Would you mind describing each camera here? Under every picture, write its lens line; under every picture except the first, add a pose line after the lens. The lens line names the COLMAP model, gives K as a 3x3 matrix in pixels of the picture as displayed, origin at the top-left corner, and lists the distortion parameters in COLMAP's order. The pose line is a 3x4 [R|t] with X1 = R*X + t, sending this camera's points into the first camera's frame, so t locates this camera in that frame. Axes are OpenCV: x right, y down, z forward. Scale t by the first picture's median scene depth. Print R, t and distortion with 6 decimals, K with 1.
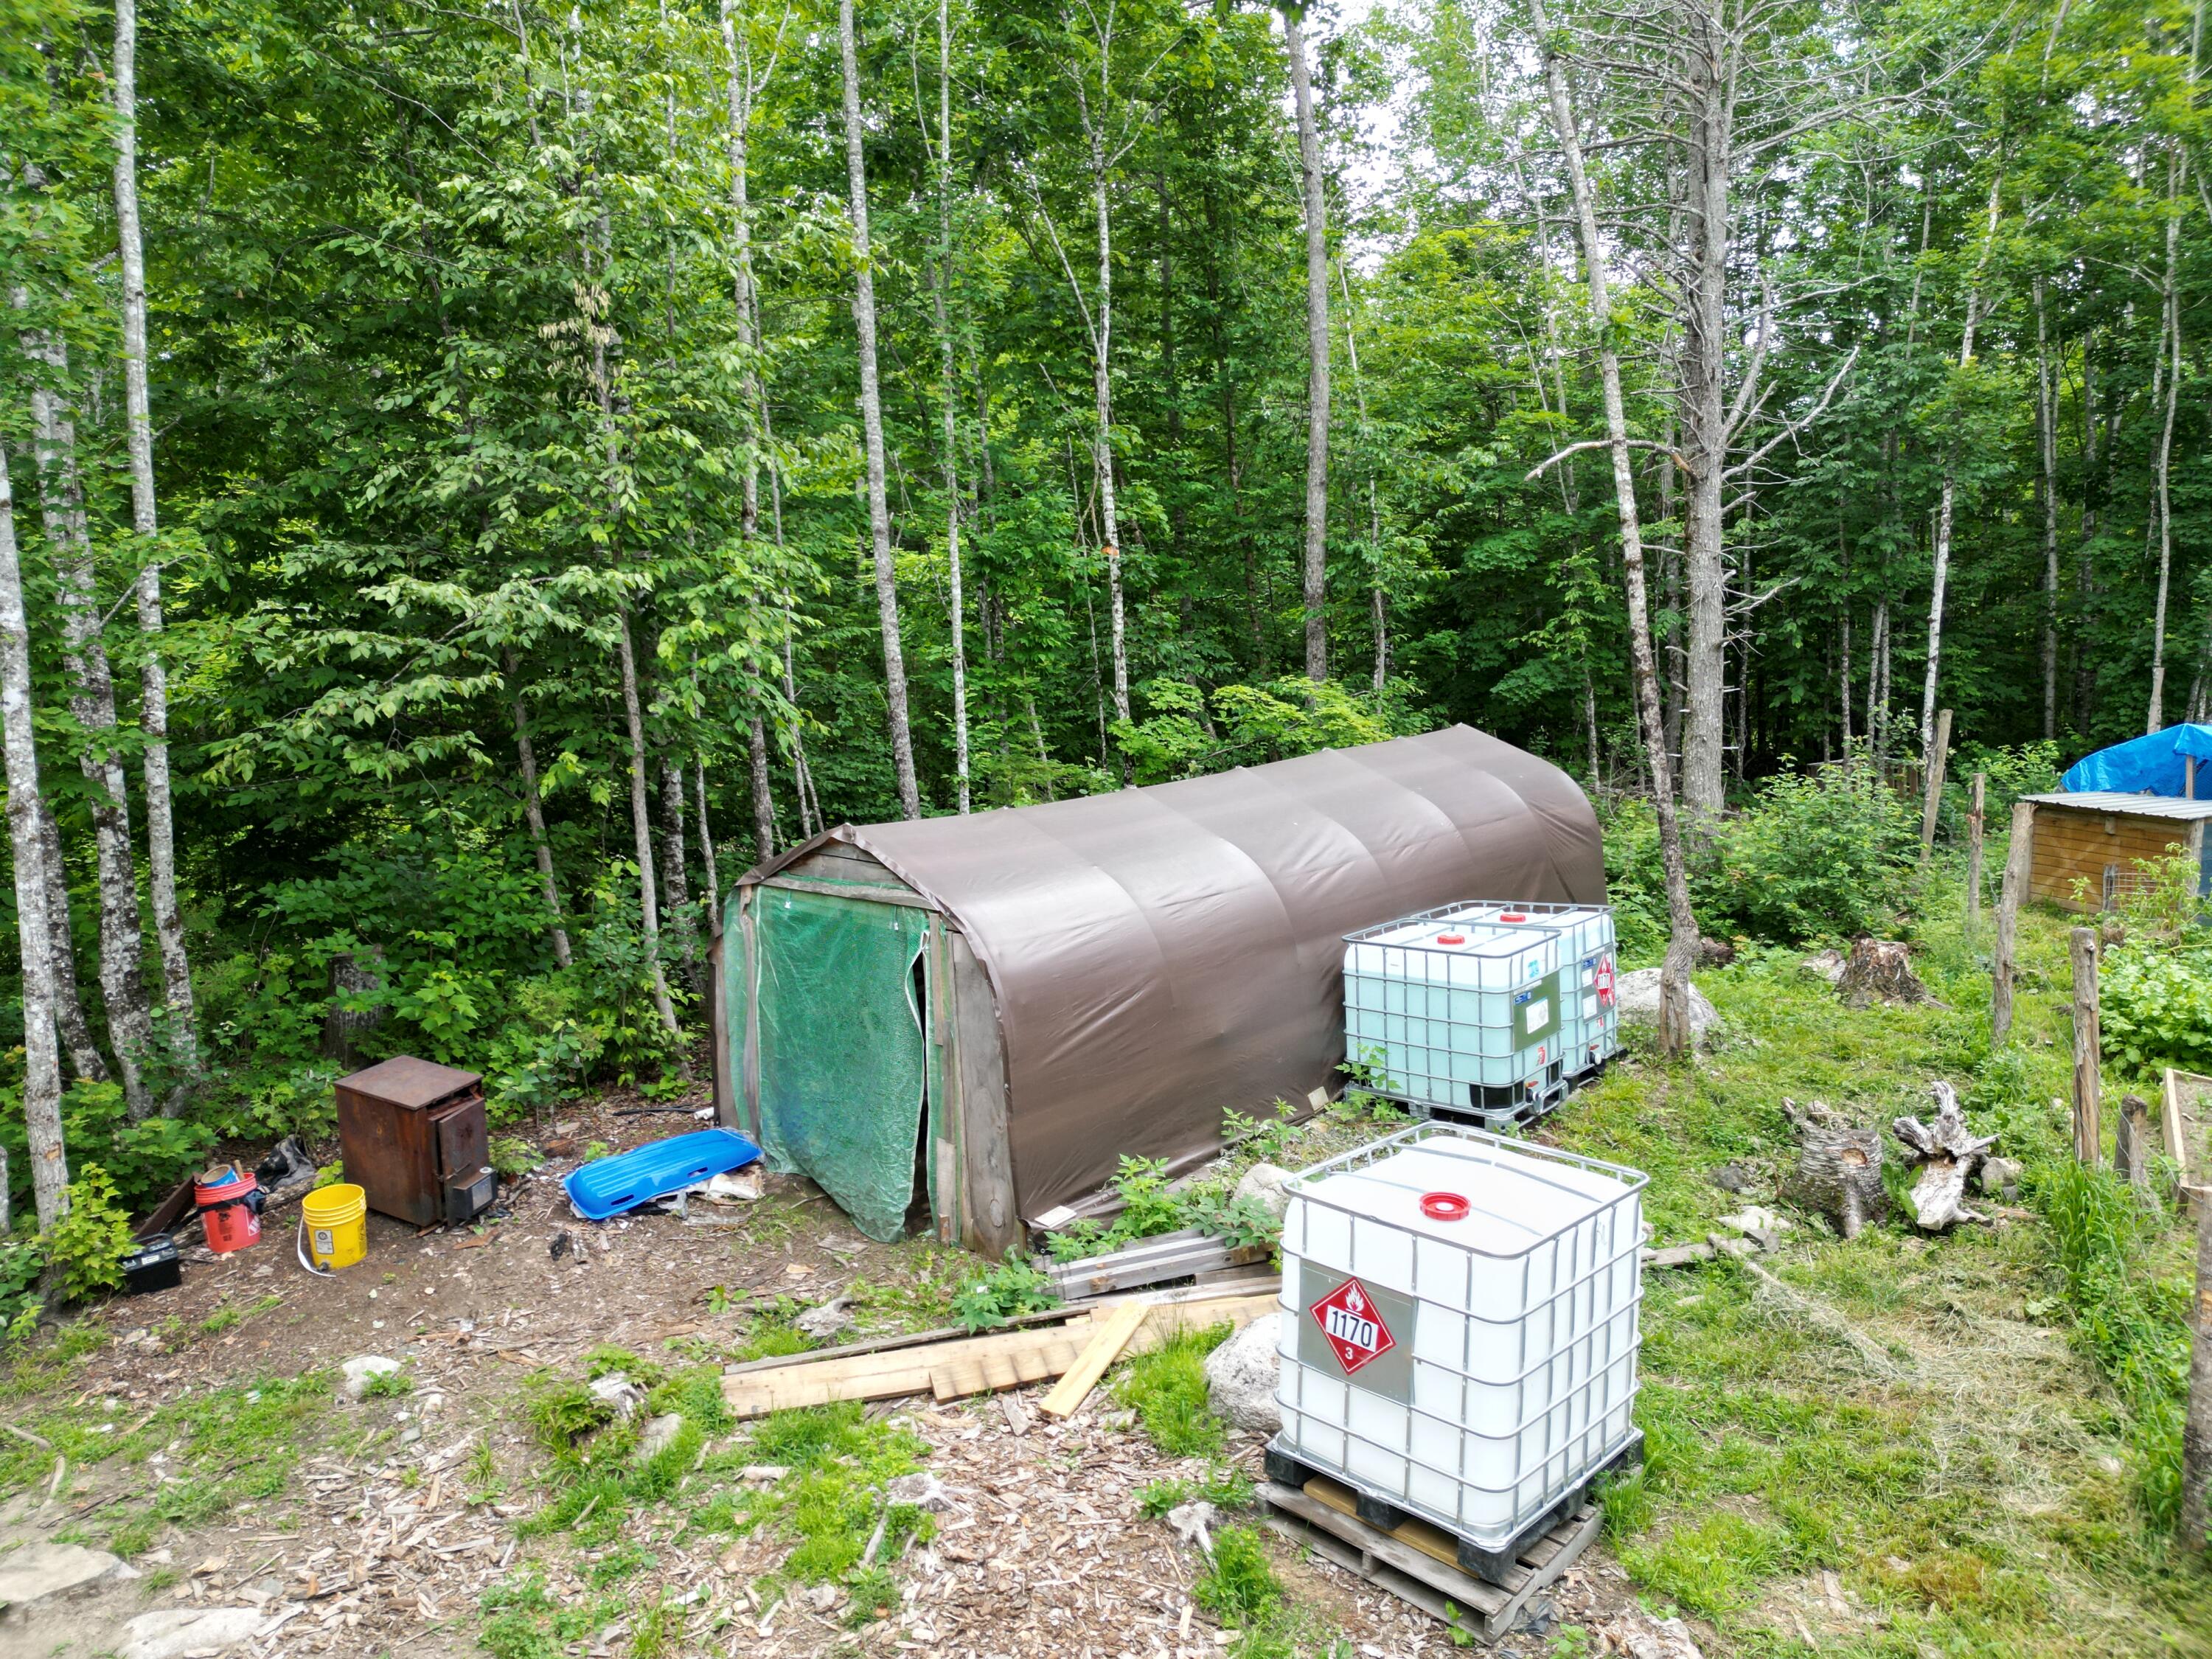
lens RADIAL K [[1547.9, 0, 1110.0], [0, 1547.9, 815.5], [0, 0, 1]] dist [0.066390, -0.053245]
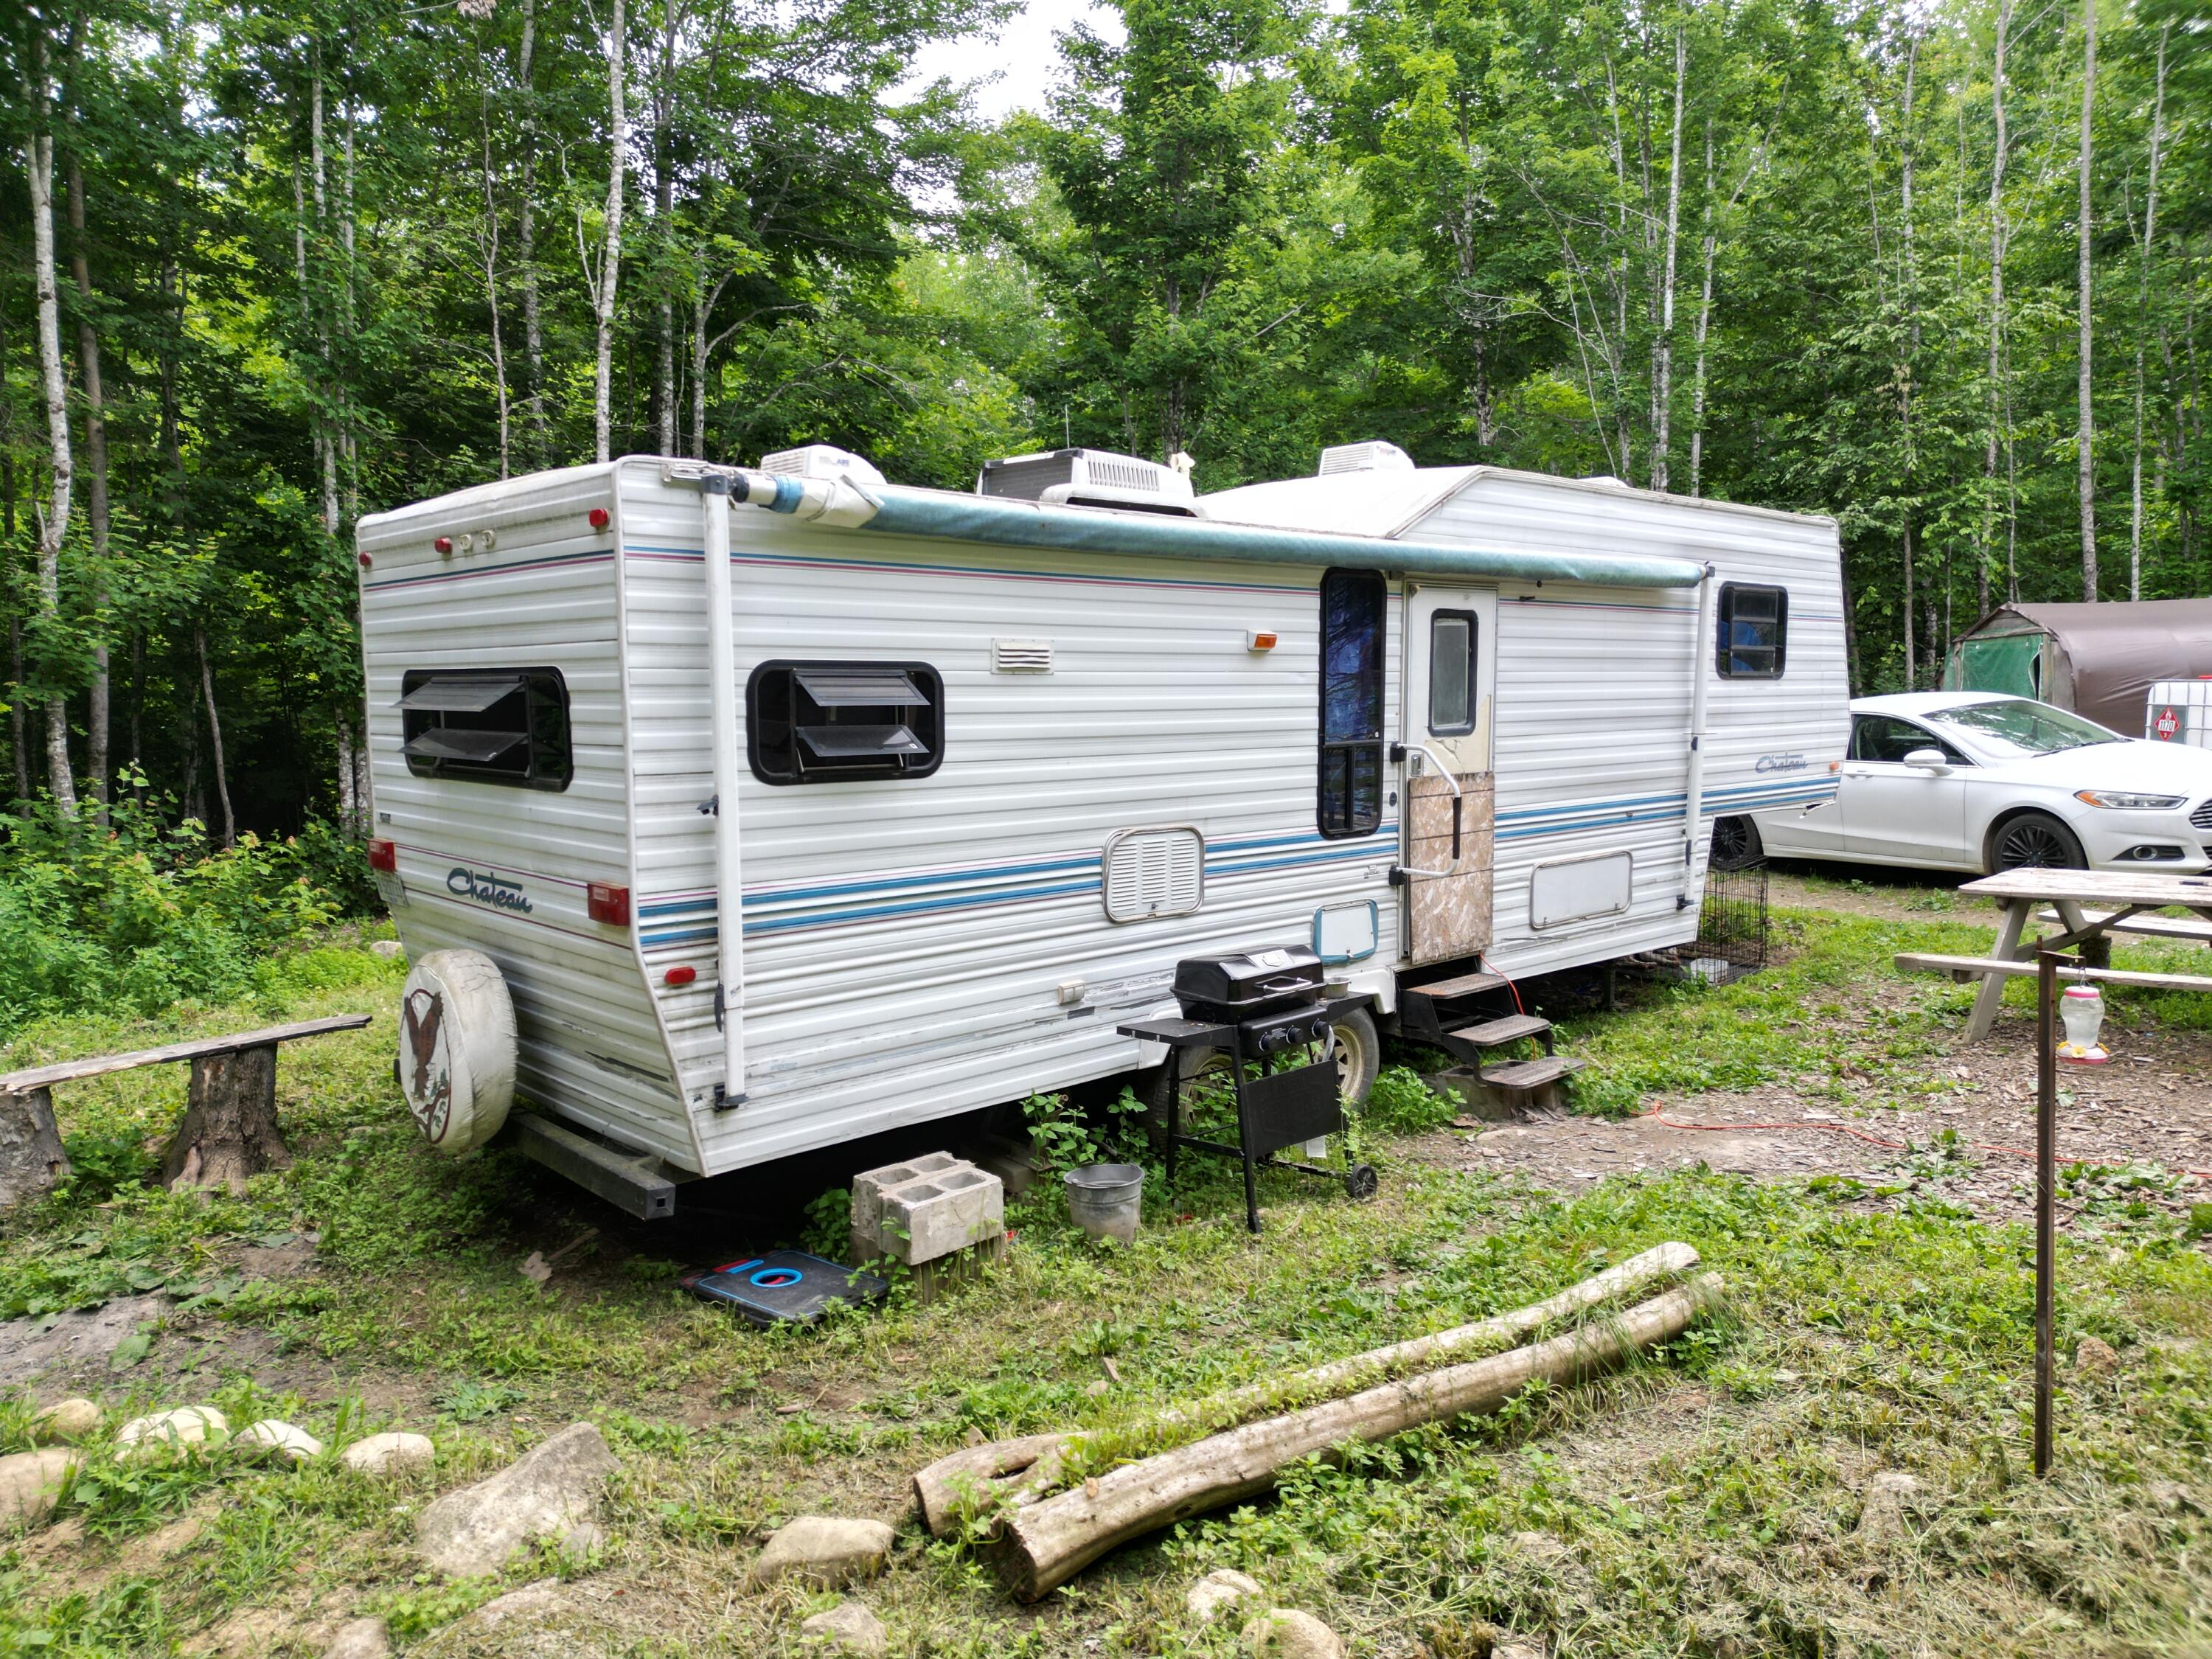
lens RADIAL K [[1547.9, 0, 1098.7], [0, 1547.9, 833.6], [0, 0, 1]] dist [0.066390, -0.053245]
pose [[0.695993, 0.052724, -0.716110, 0.436659], [-0.068715, 0.997614, 0.006665, 0.329973], [0.714753, 0.044569, 0.697955, -1.146498]]
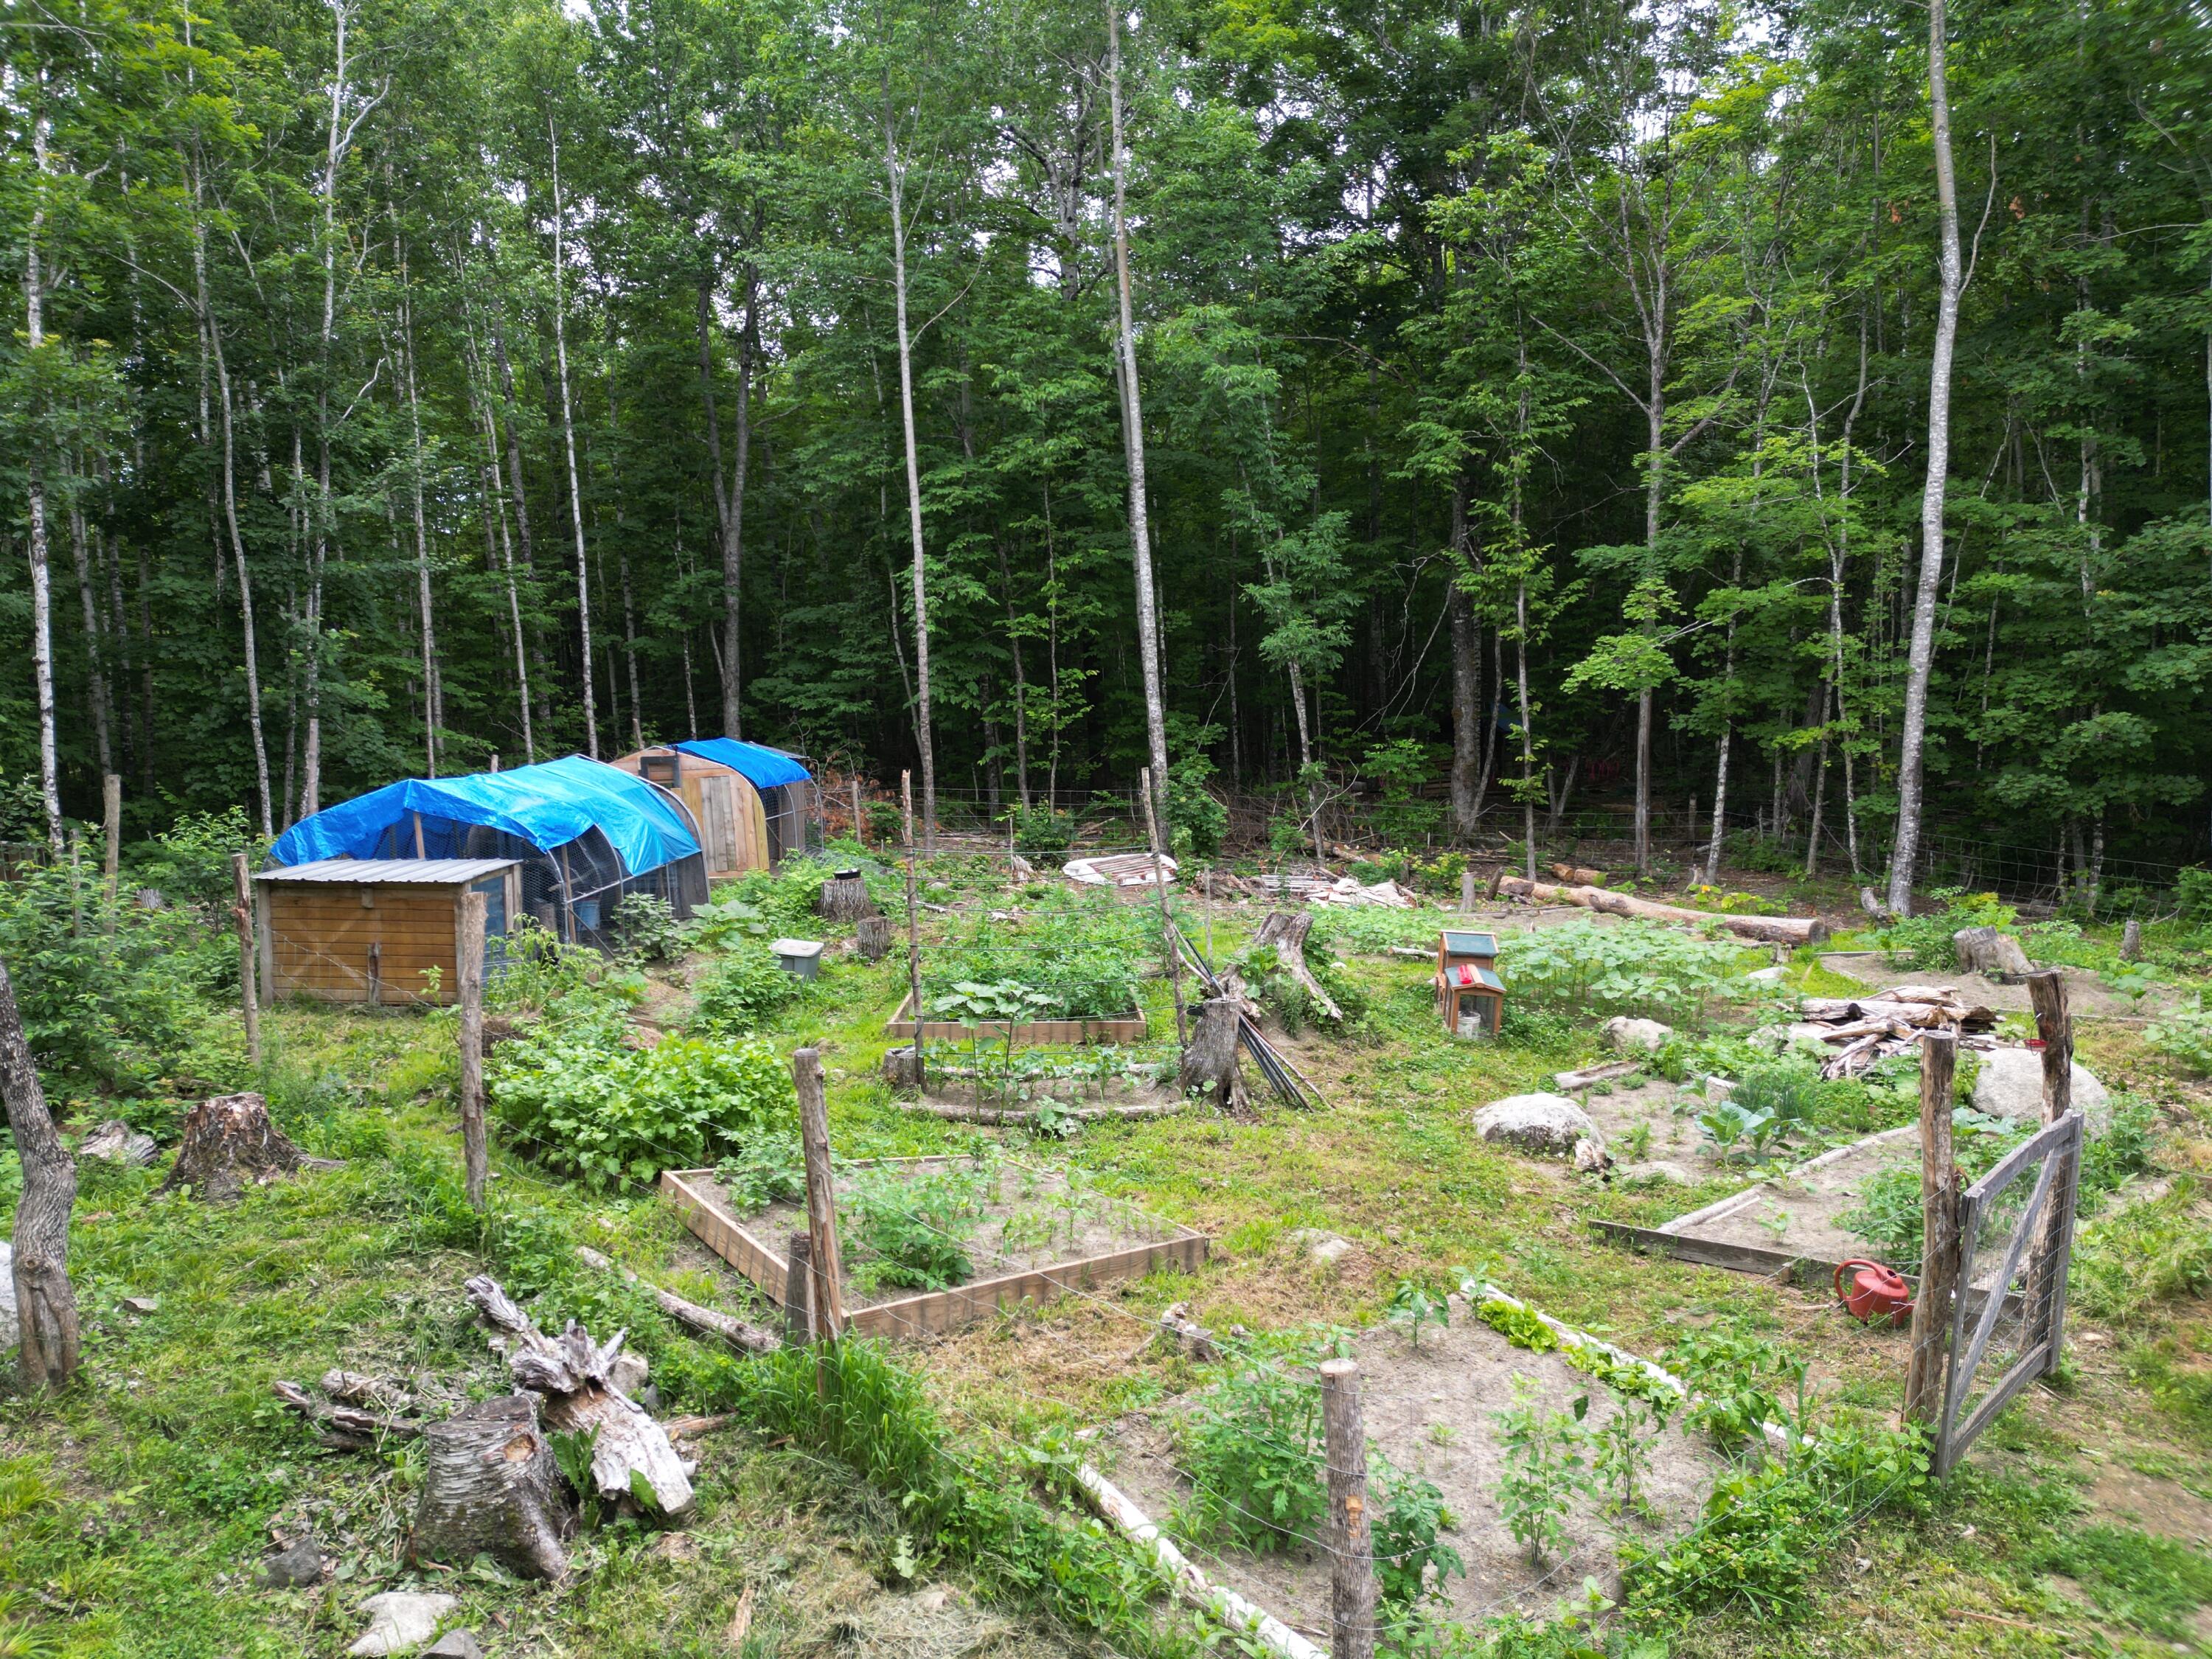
lens RADIAL K [[1547.9, 0, 1096.5], [0, 1547.9, 828.8], [0, 0, 1]] dist [0.066390, -0.053245]
pose [[0.371538, -0.075643, 0.925331, -0.043458], [0.098633, 0.994251, 0.041674, -0.060390], [-0.923163, 0.075785, 0.376863, 0.609888]]
